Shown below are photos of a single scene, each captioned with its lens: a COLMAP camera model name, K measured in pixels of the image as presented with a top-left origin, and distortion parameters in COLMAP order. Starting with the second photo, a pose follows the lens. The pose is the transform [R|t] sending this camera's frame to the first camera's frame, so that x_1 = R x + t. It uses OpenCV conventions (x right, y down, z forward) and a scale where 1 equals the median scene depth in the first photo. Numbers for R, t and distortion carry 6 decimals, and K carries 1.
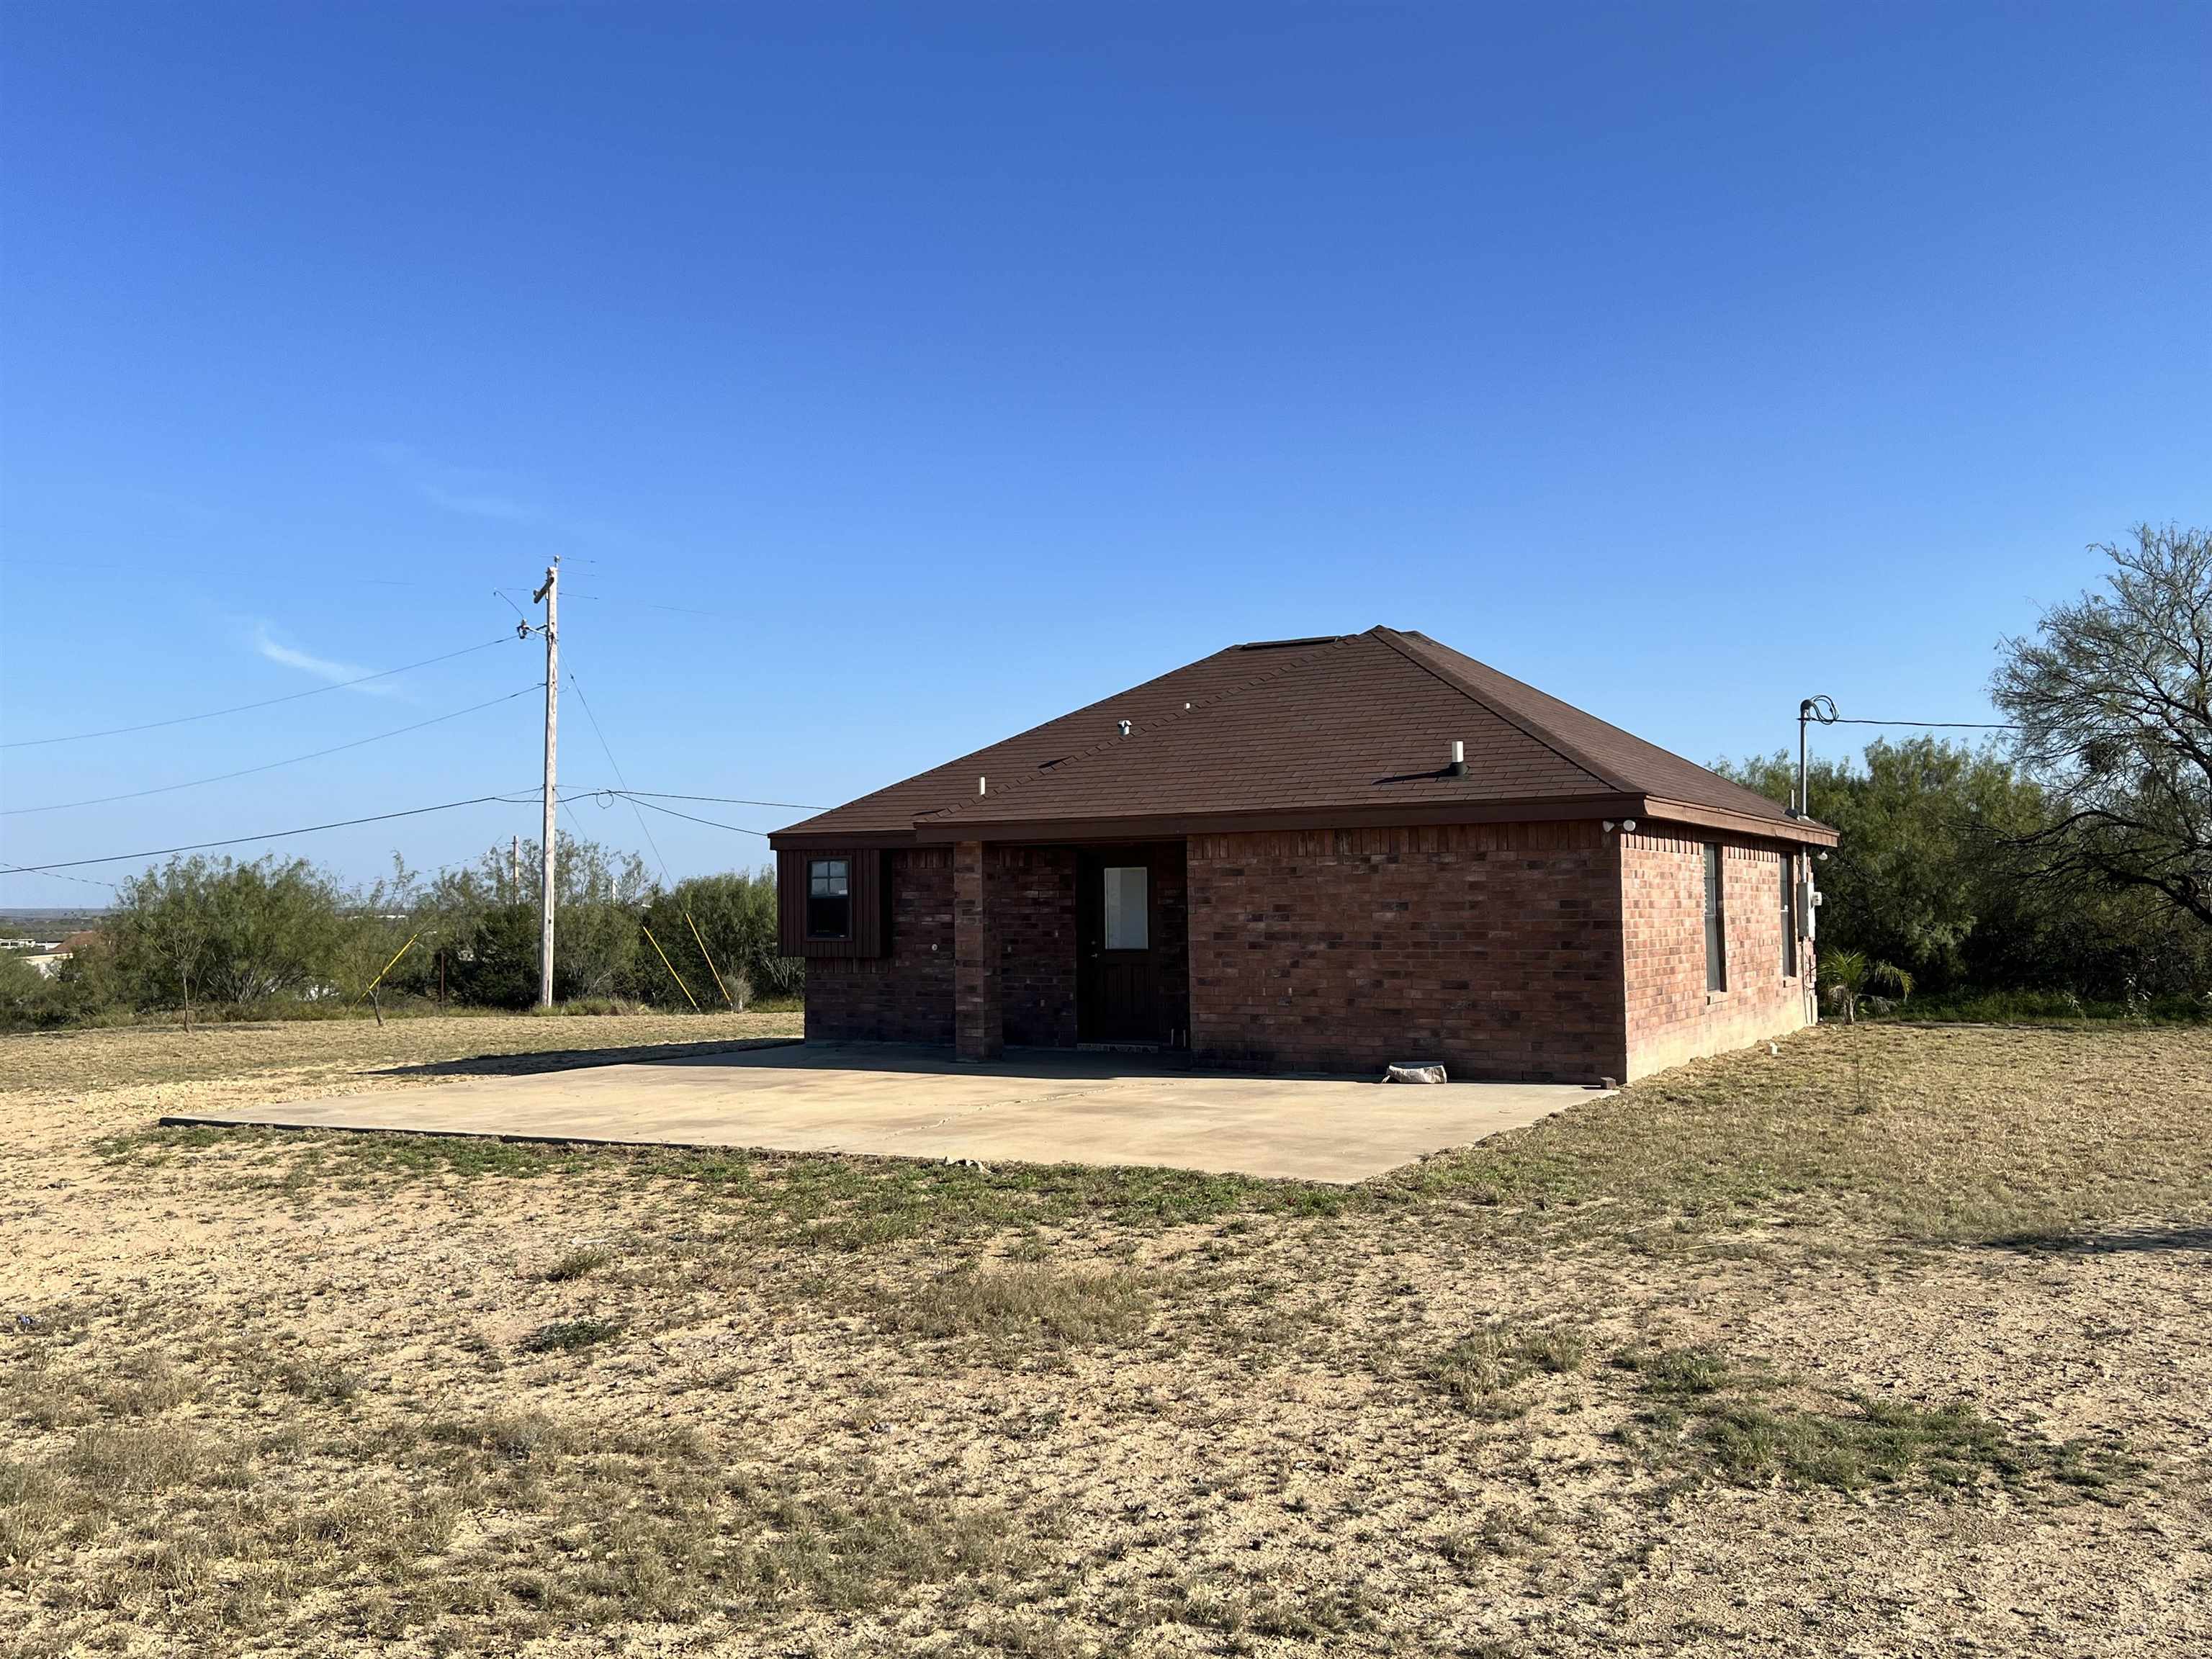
lens RADIAL K [[1876.5, 0, 1108.6], [0, 1876.5, 829.9], [0, 0, 1]] dist [0.001158, 0.000220]
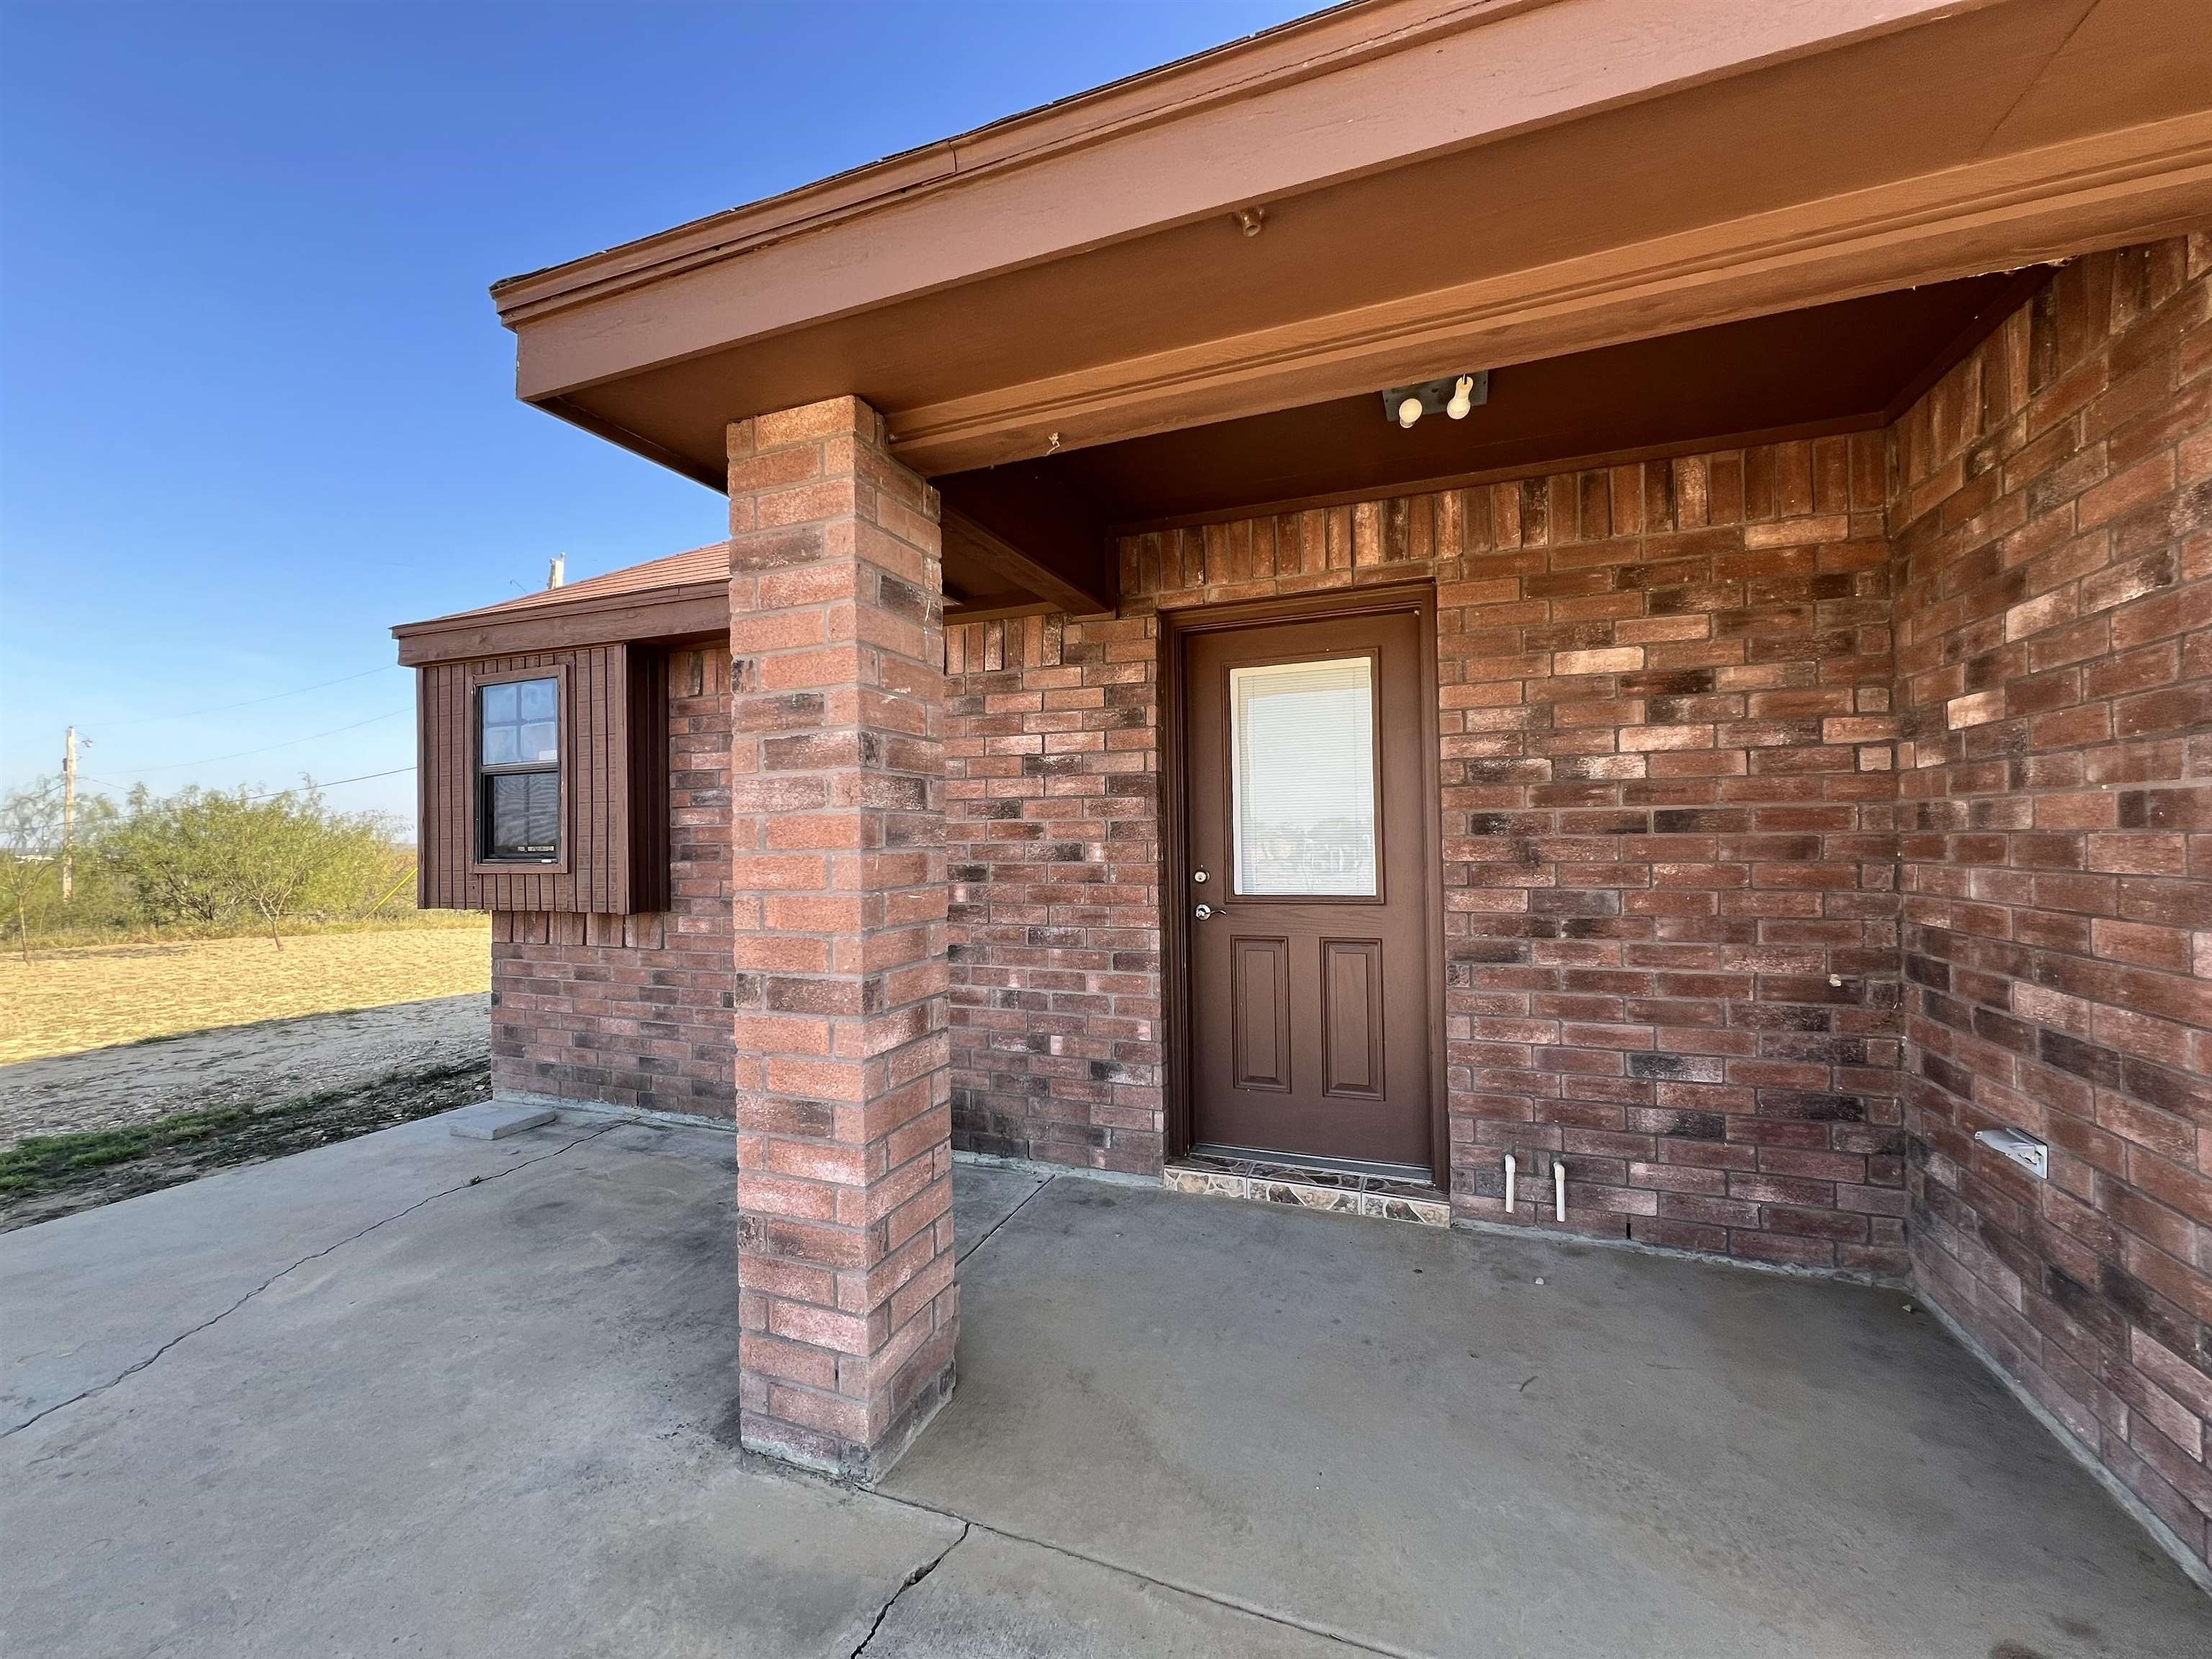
lens RADIAL K [[888.1, 0, 1096.6], [0, 888.1, 832.1], [0, 0, 1]] dist [0.000904, 0.000524]
pose [[0.991100, -0.002810, 0.133091, -0.050021], [-0.001535, 0.999470, 0.032528, 0.045763], [-0.133112, -0.032443, 0.990570, 0.828590]]
